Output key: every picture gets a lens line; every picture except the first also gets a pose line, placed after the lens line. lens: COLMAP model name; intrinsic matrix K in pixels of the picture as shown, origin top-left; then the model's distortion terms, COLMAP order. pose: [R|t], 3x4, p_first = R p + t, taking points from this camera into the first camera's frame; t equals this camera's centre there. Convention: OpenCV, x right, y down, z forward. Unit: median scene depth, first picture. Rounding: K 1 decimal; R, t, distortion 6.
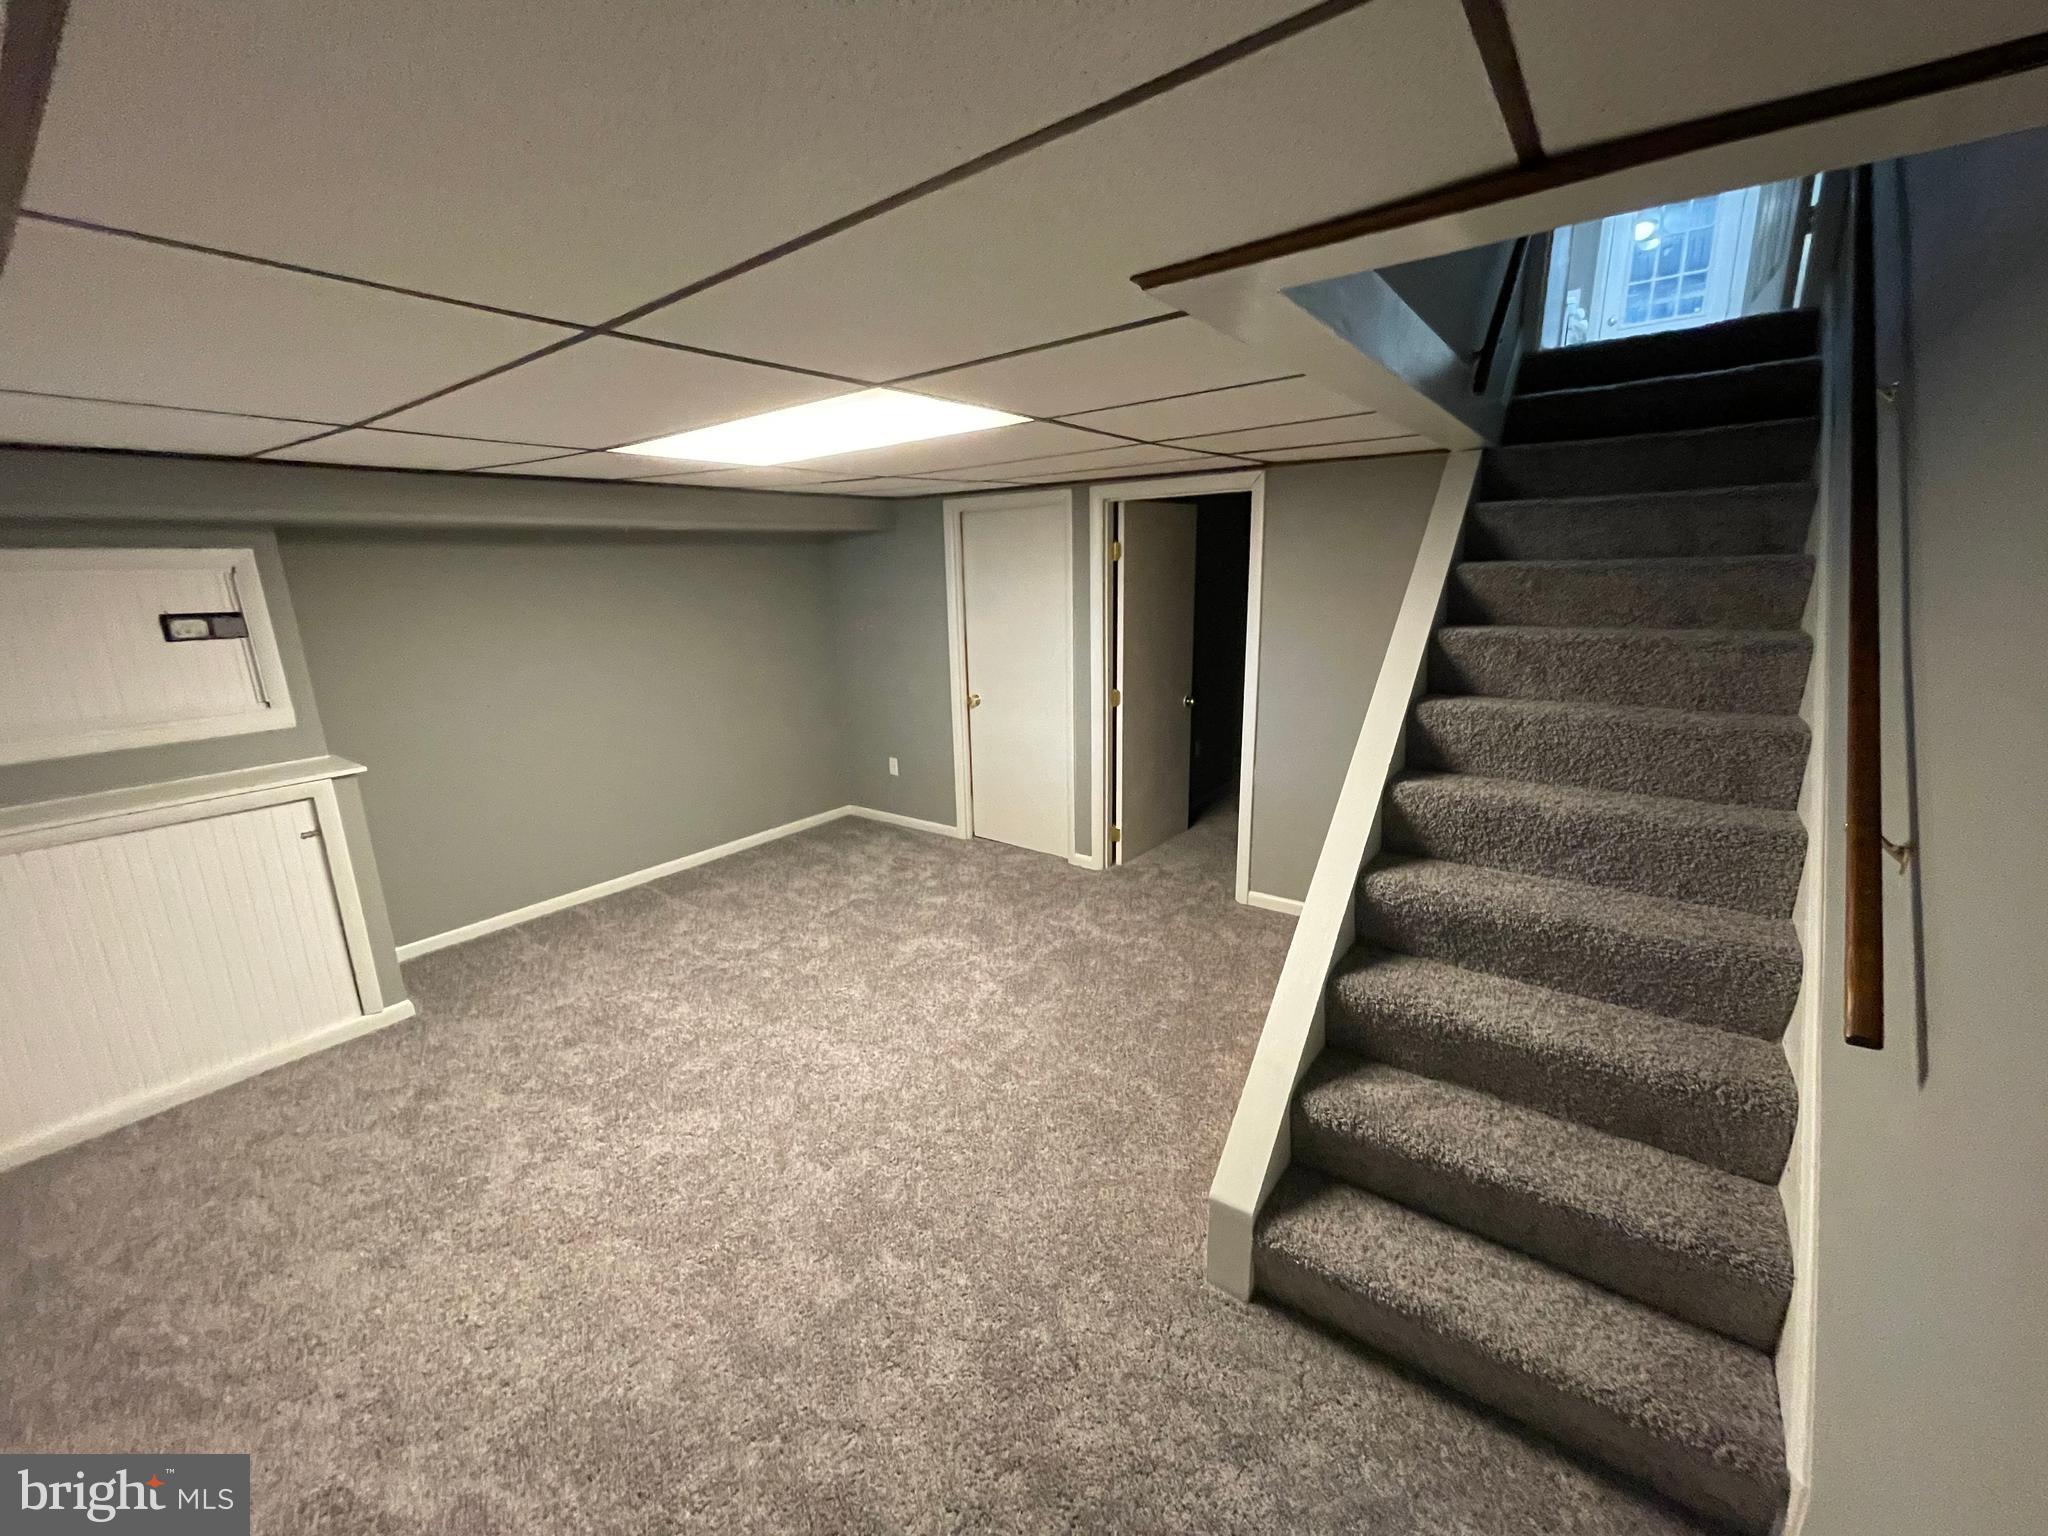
lens RADIAL K [[827.4, 0, 1008.2], [0, 827.4, 762.2], [0, 0, 1]] dist [-0.005224, 0.003383]
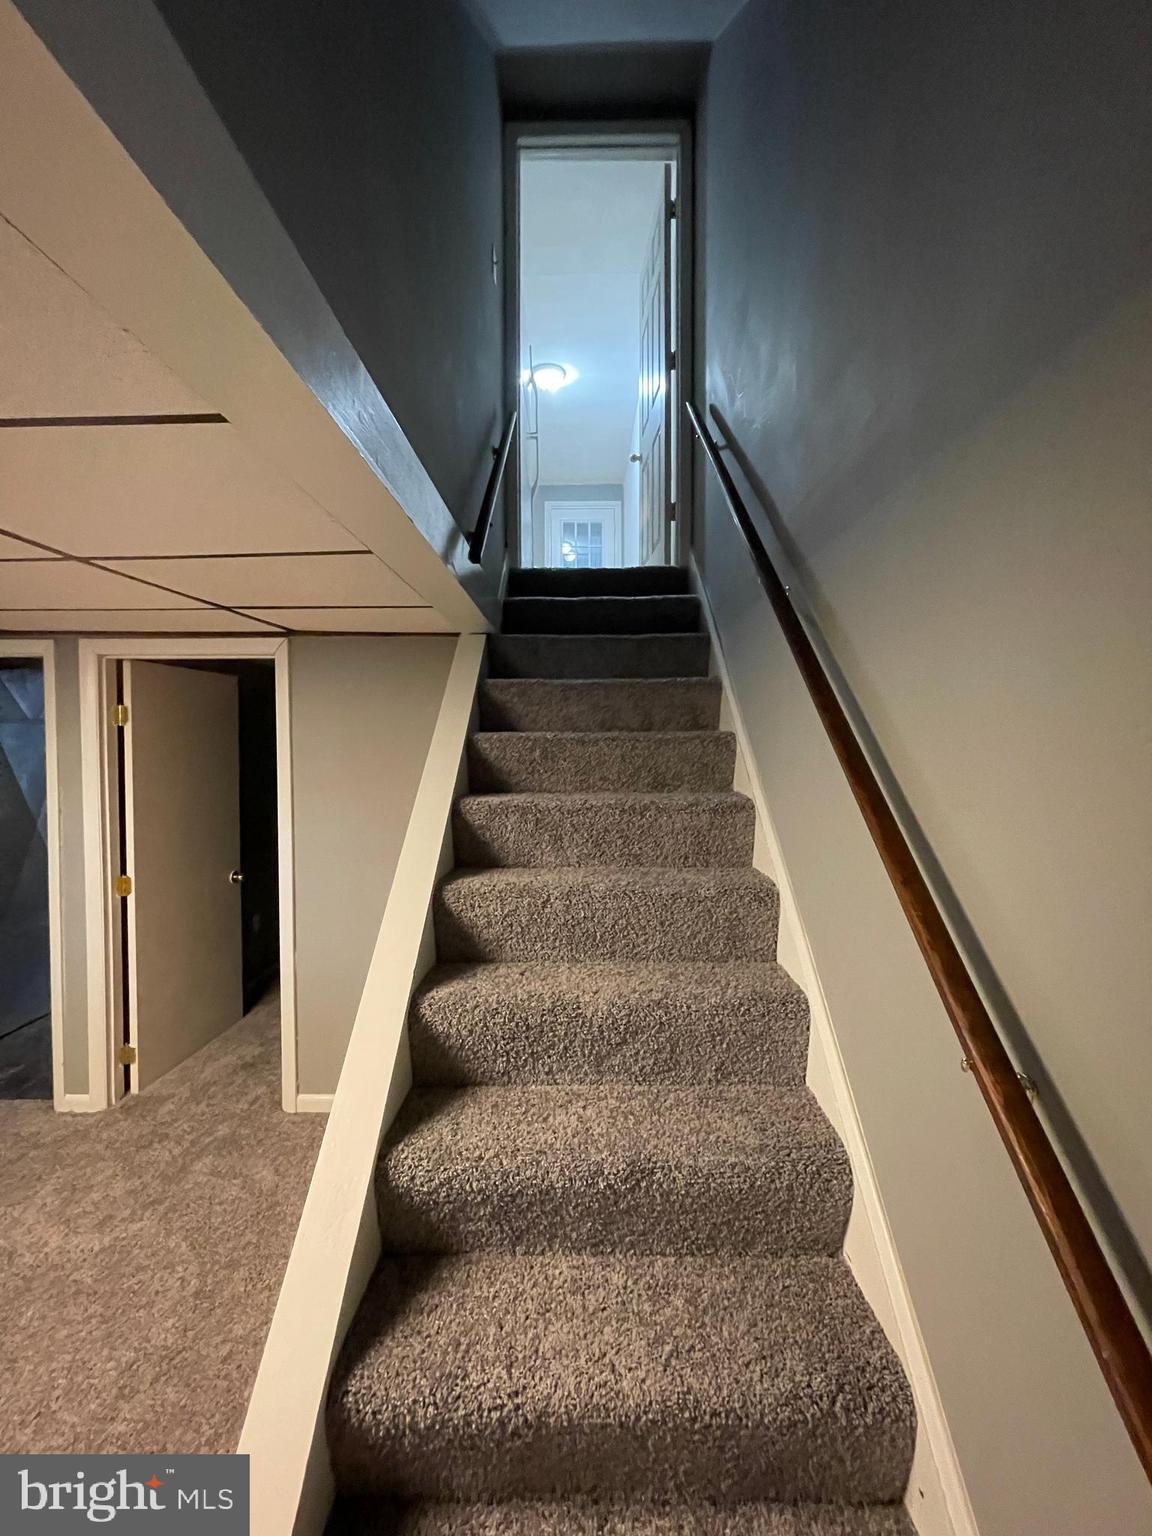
lens RADIAL K [[620.6, 0, 575.2], [0, 620.6, 762.3], [0, 0, 1]] dist [-0.005224, 0.003383]
pose [[0.806877, 0.008313, 0.590661, 0.225900], [0.117025, 0.977834, -0.173625, -0.068061], [-0.579012, 0.209216, 0.788019, 0.389103]]
